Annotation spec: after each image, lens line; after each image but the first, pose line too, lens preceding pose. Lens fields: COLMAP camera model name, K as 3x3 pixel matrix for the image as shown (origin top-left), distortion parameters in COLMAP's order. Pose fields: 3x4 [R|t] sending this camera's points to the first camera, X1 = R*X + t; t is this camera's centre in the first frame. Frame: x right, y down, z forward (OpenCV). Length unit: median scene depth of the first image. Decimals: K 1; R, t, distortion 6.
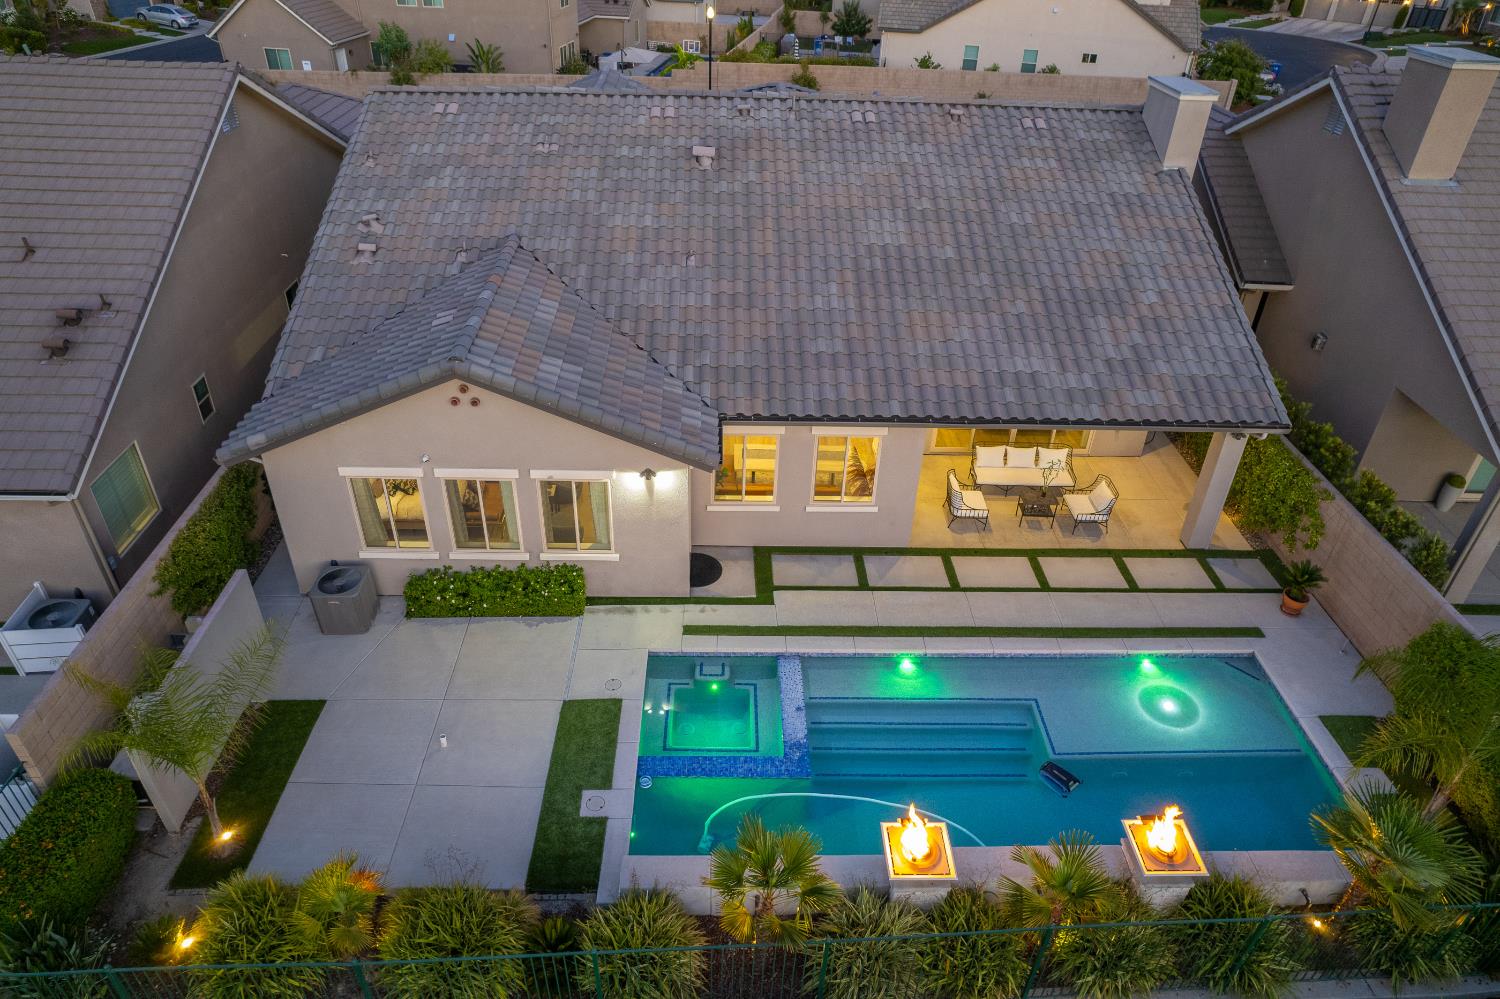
lens RADIAL K [[962.8, 0, 753.0], [0, 962.8, 503.7], [0, 0, 1]] dist [-0.063823, 0.051968]
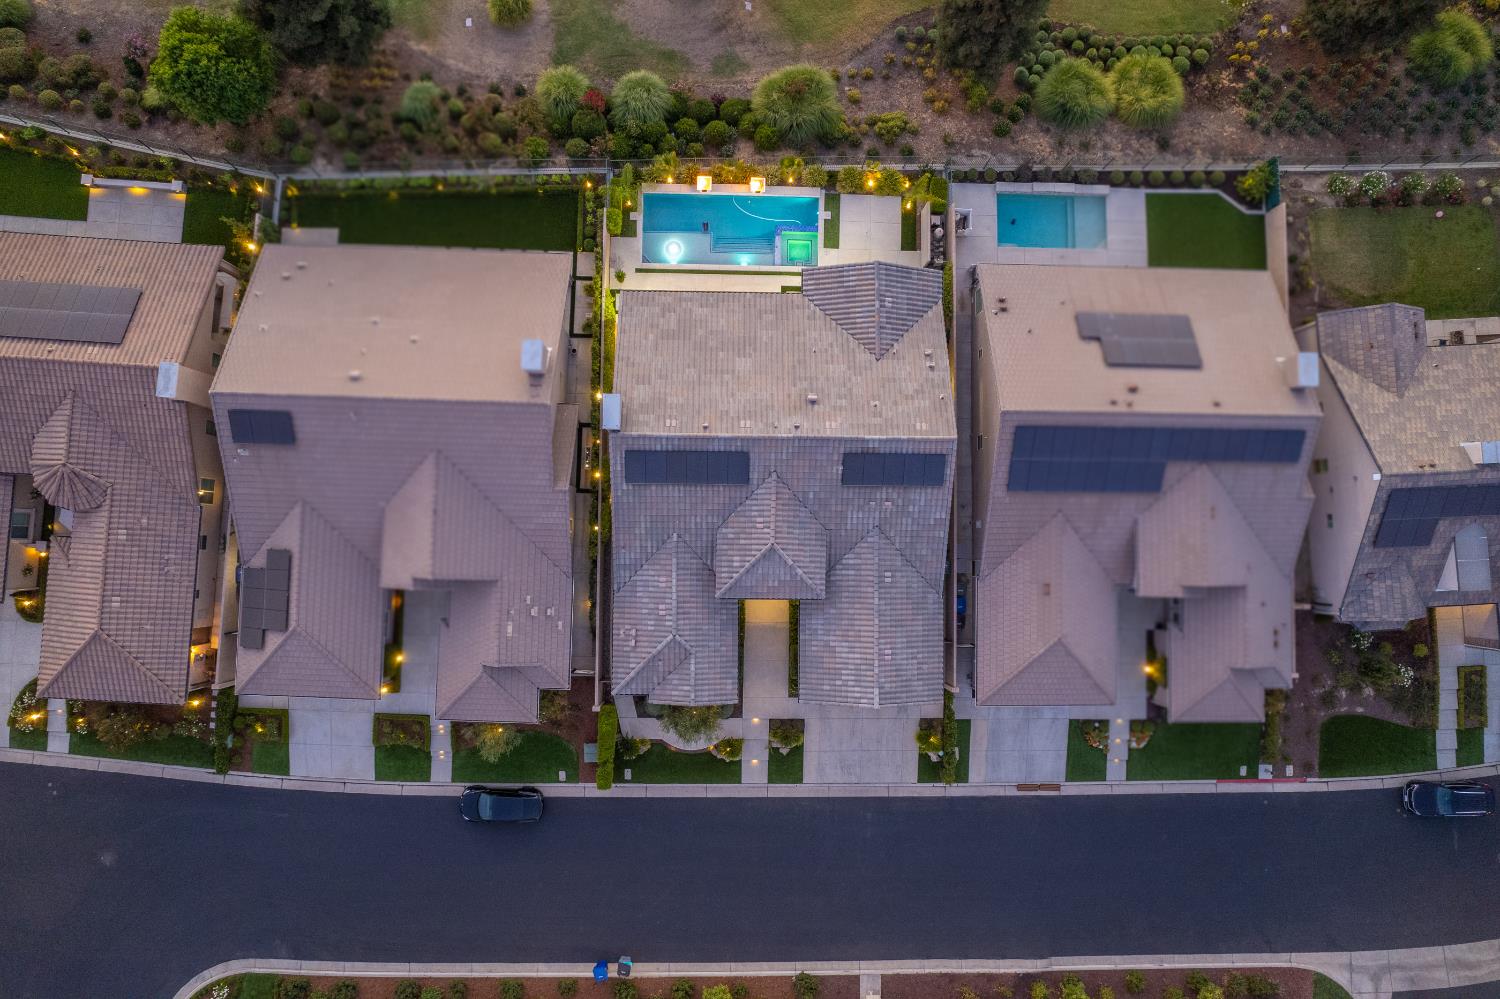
lens RADIAL K [[962.8, 0, 753.0], [0, 962.8, 503.7], [0, 0, 1]] dist [-0.063823, 0.051968]
pose [[-0.997211, -0.047013, -0.057960, 0.307409], [-0.026178, -0.506938, 0.861585, -3.462285], [-0.069888, 0.860699, 0.504294, -0.023954]]
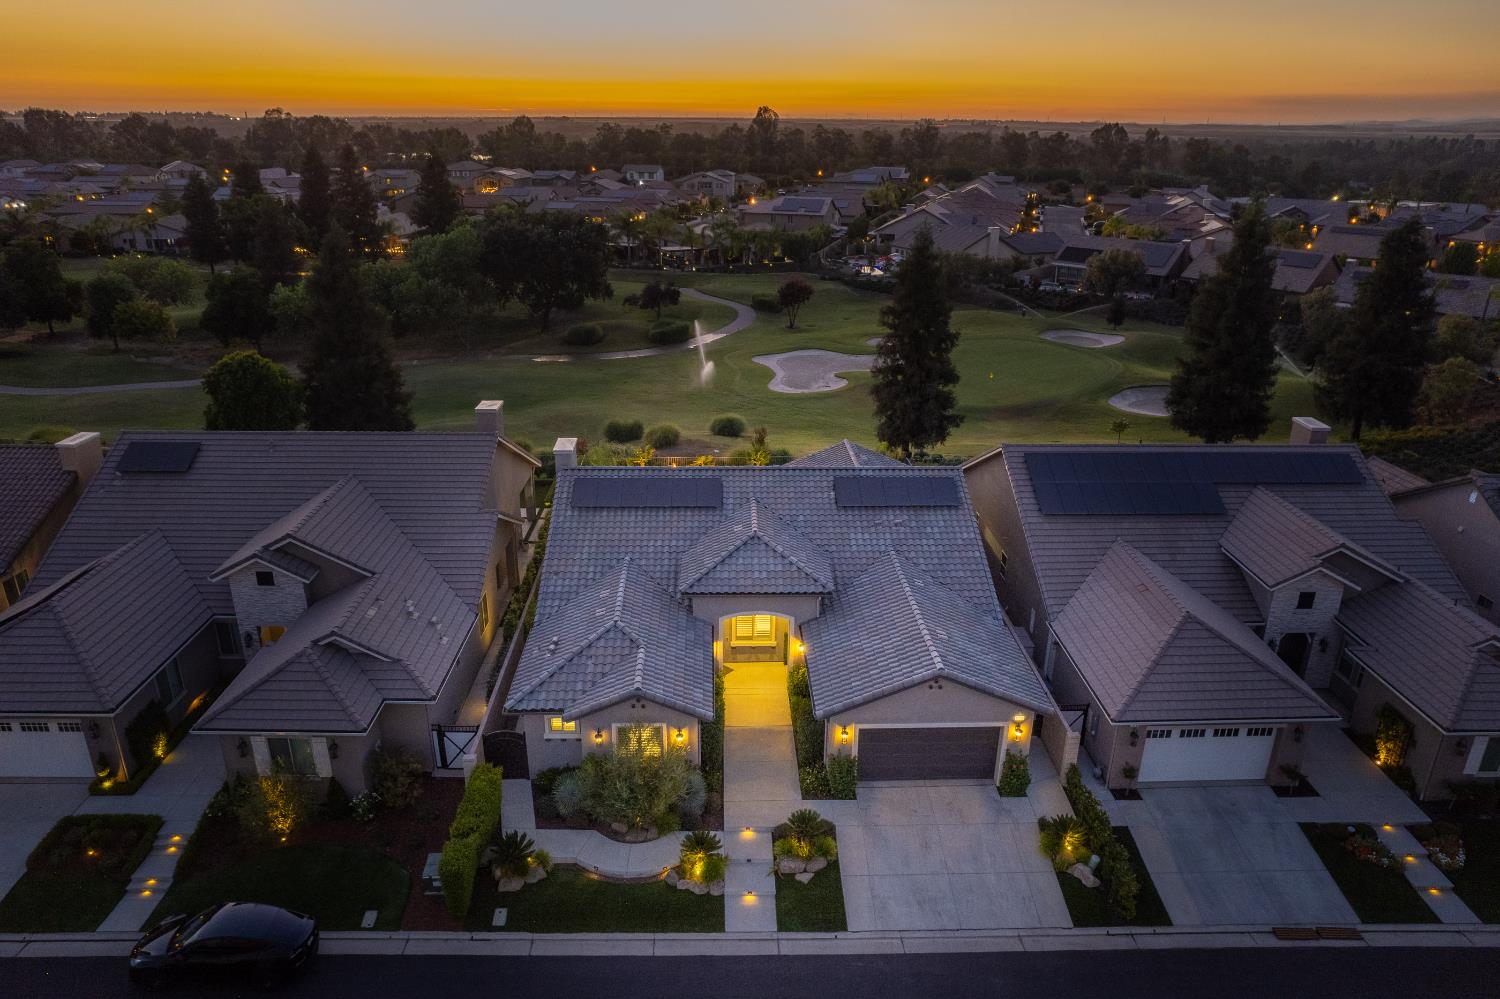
lens RADIAL K [[991.0, 0, 752.4], [0, 991.0, 506.1], [0, 0, 1]] dist [-0.061130, 0.048426]
pose [[-0.999051, -0.038808, -0.019786, 0.111150], [-0.038511, 0.574606, 0.817524, -2.865299], [-0.020358, 0.817510, -0.575555, 3.072373]]
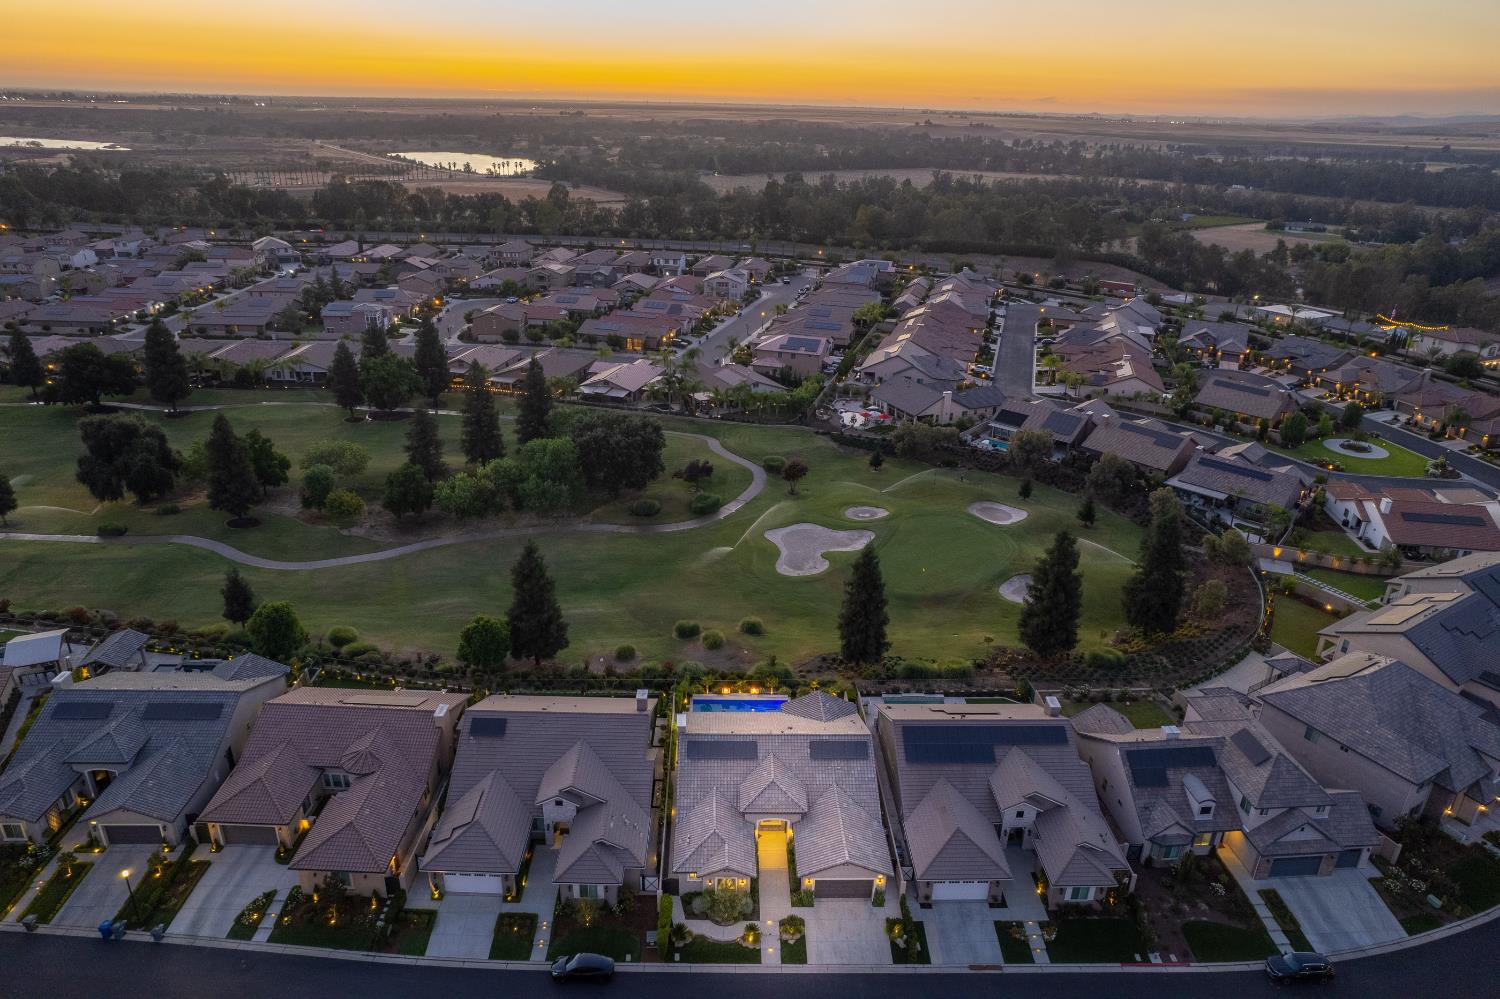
lens RADIAL K [[962.8, 0, 753.0], [0, 962.8, 503.7], [0, 0, 1]] dist [-0.063823, 0.051968]
pose [[-0.998241, -0.055037, -0.022044, 0.368248], [-0.048745, 0.550240, 0.833583, -6.122840], [-0.033748, 0.833191, -0.551955, 3.377189]]
